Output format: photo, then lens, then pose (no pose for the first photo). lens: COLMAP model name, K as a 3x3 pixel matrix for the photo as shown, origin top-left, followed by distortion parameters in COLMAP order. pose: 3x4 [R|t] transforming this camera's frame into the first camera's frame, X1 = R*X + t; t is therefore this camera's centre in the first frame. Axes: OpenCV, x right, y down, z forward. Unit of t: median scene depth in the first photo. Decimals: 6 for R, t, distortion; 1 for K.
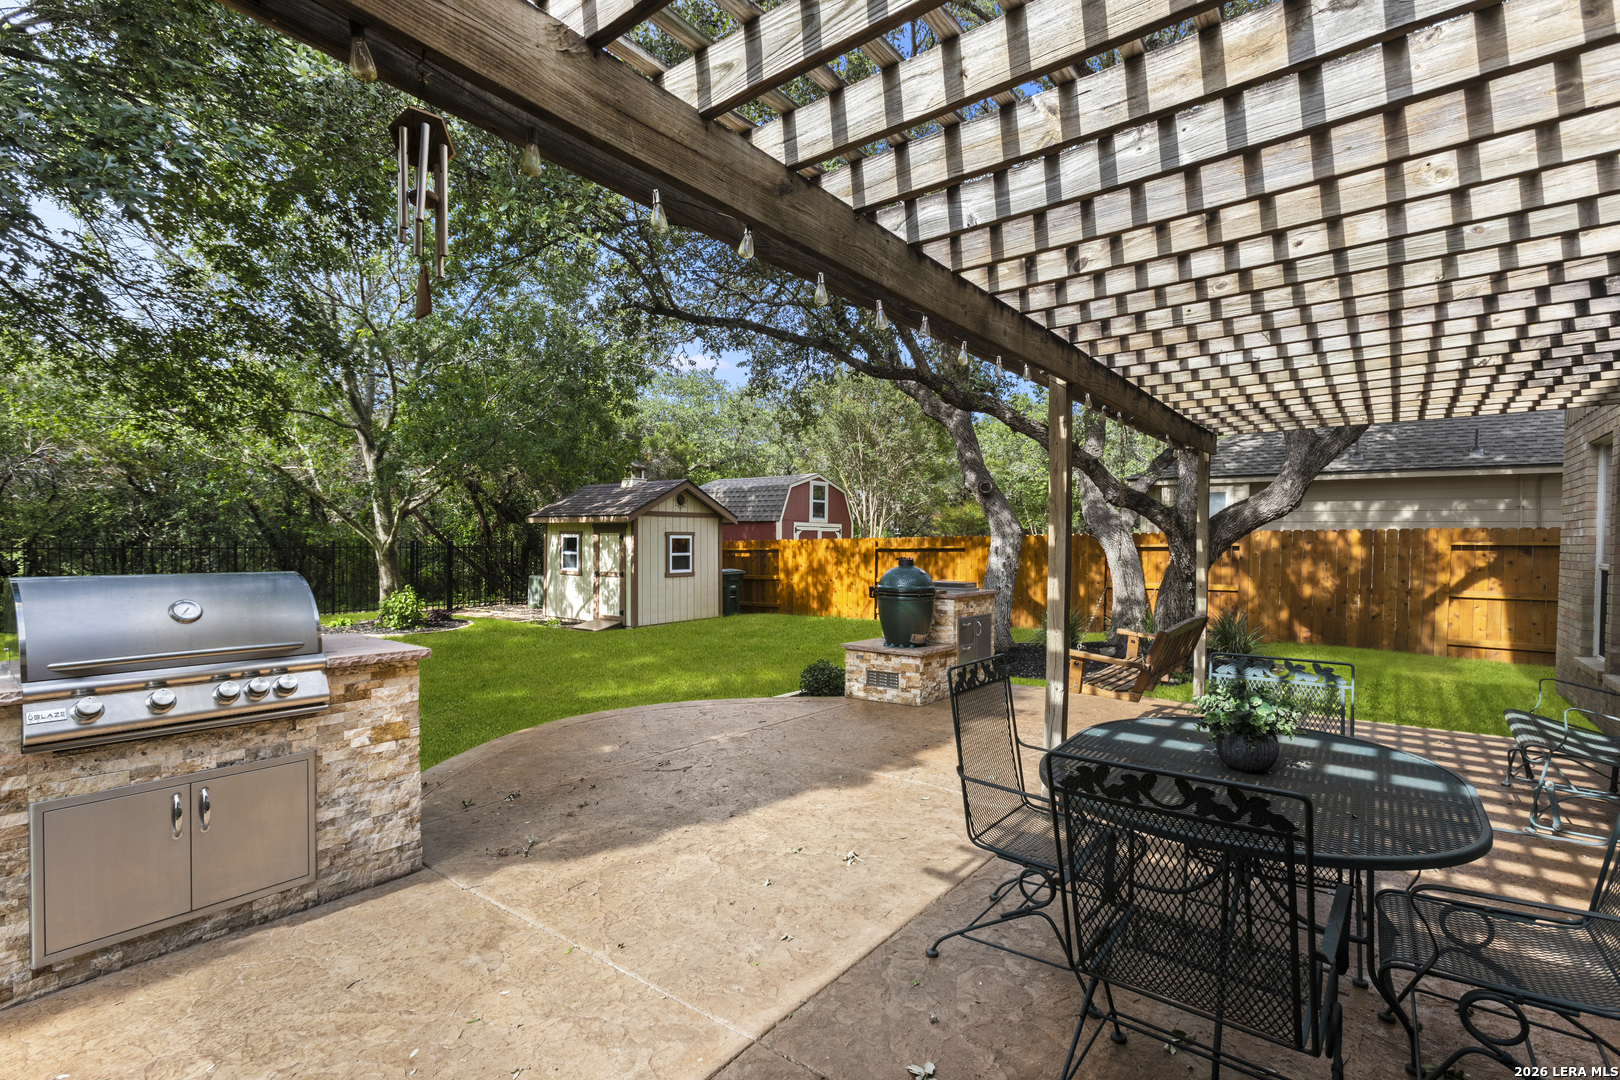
lens RADIAL K [[733.2, 0, 810.2], [0, 733.2, 546.1], [0, 0, 1]] dist [-0.002207, 0.000892]
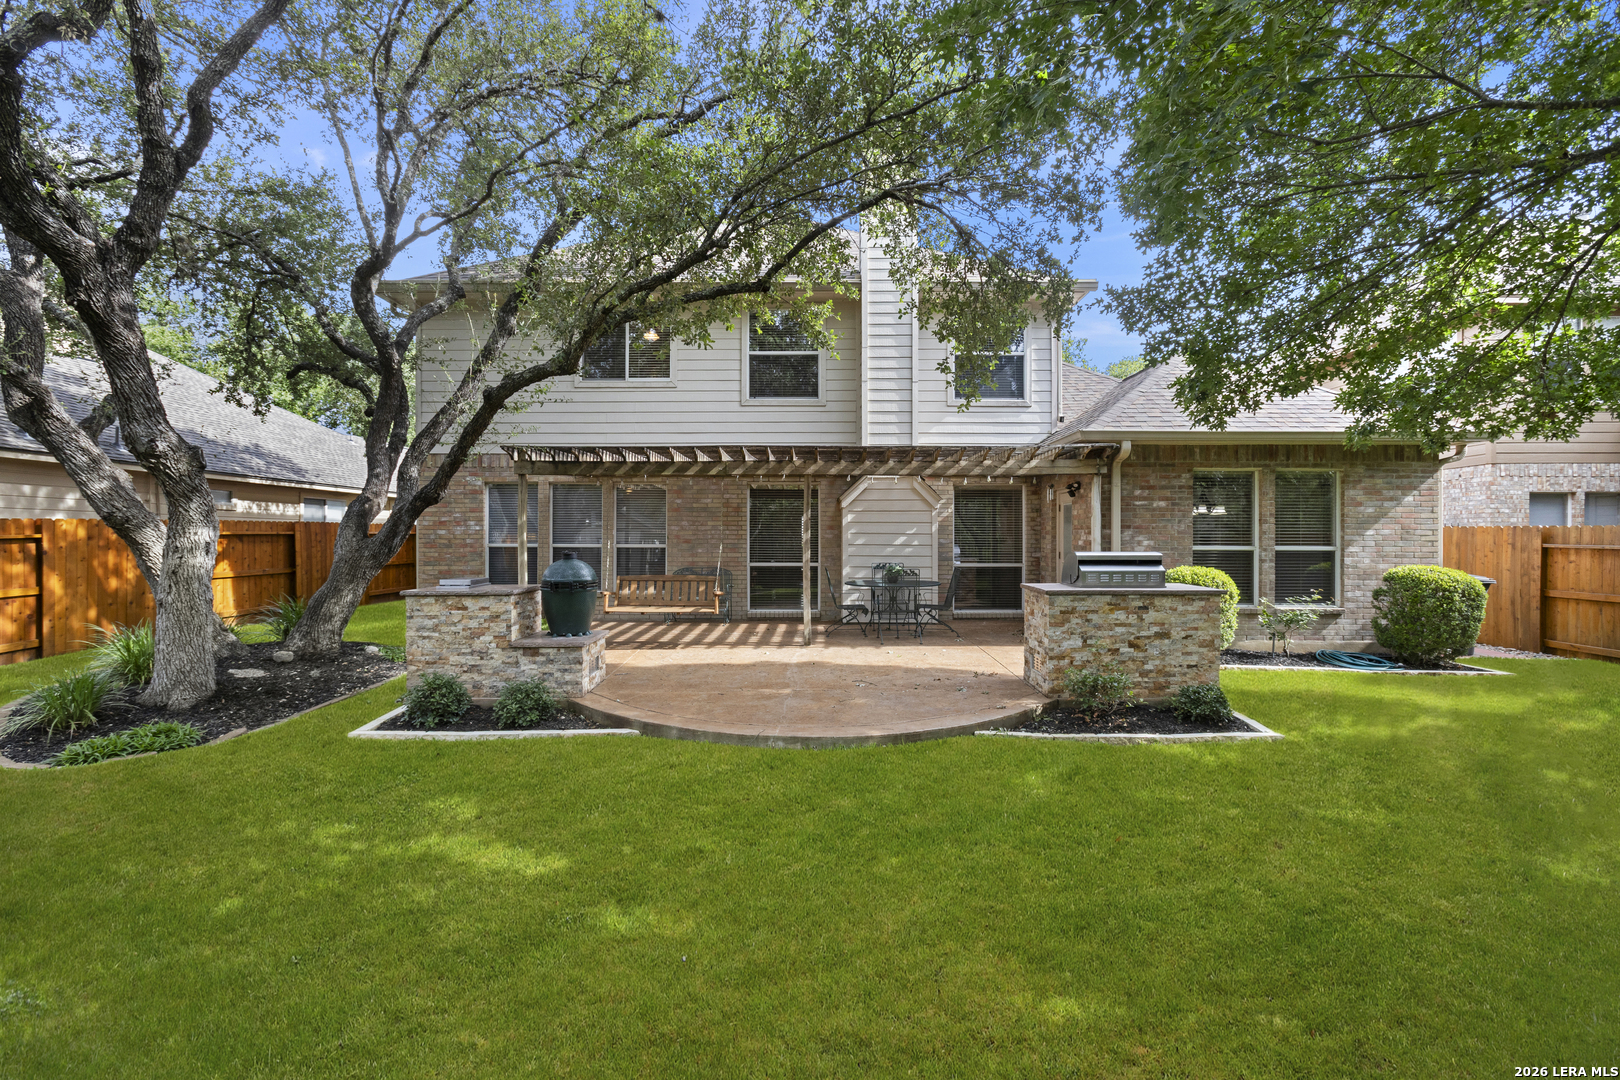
lens RADIAL K [[733.2, 0, 810.6], [0, 733.2, 541.2], [0, 0, 1]] dist [-0.002207, 0.000892]
pose [[-0.595493, -0.012922, 0.803256, -0.576777], [-0.003260, 0.999901, 0.013668, -0.008437], [-0.803354, 0.005520, -0.595477, 0.825446]]
